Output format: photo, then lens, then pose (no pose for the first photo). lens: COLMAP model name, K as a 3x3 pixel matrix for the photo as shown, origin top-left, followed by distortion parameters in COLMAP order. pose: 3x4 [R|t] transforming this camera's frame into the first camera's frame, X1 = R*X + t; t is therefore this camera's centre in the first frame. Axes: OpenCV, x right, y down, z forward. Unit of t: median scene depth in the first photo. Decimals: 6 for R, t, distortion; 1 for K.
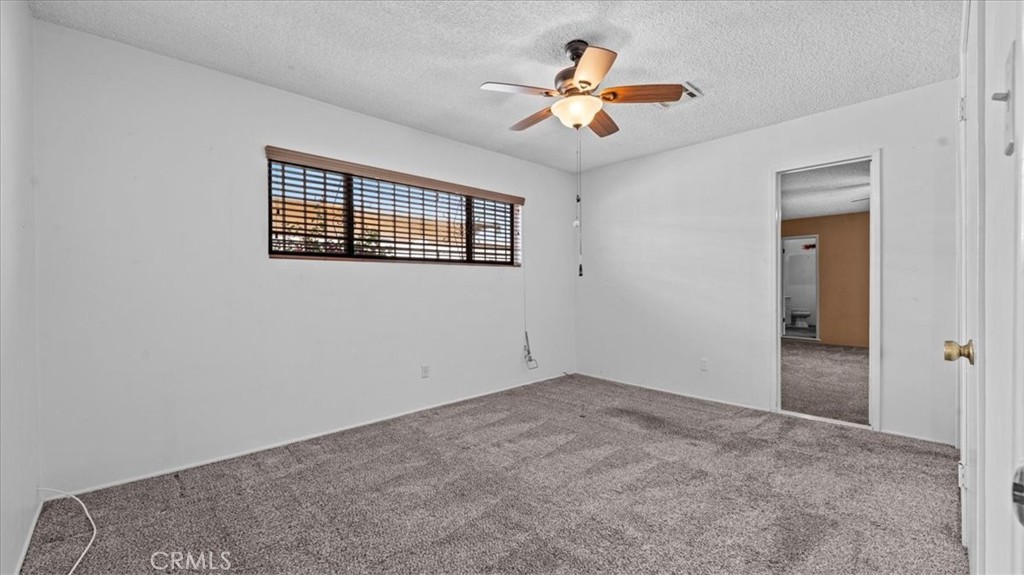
lens RADIAL K [[418.3, 0, 513.1], [0, 418.3, 282.0], [0, 0, 1]] dist [-0.000127, -0.000523]
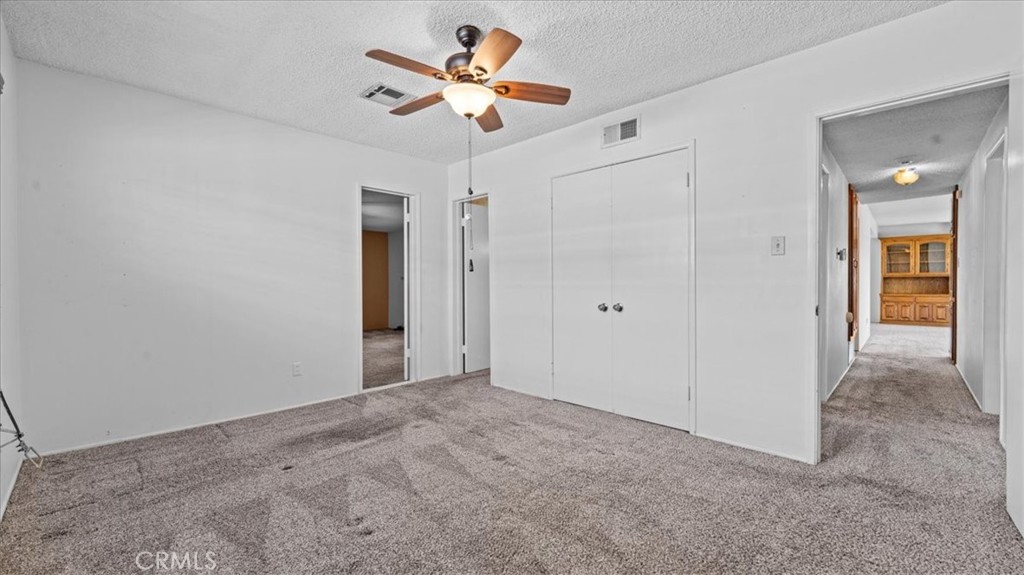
lens RADIAL K [[418.3, 0, 513.1], [0, 418.3, 282.0], [0, 0, 1]] dist [-0.000127, -0.000523]
pose [[-0.051345, 0.007110, 0.998656, -0.652260], [0.000258, 0.999975, -0.007106, 0.013840], [-0.998681, -0.000107, -0.051346, 0.762168]]
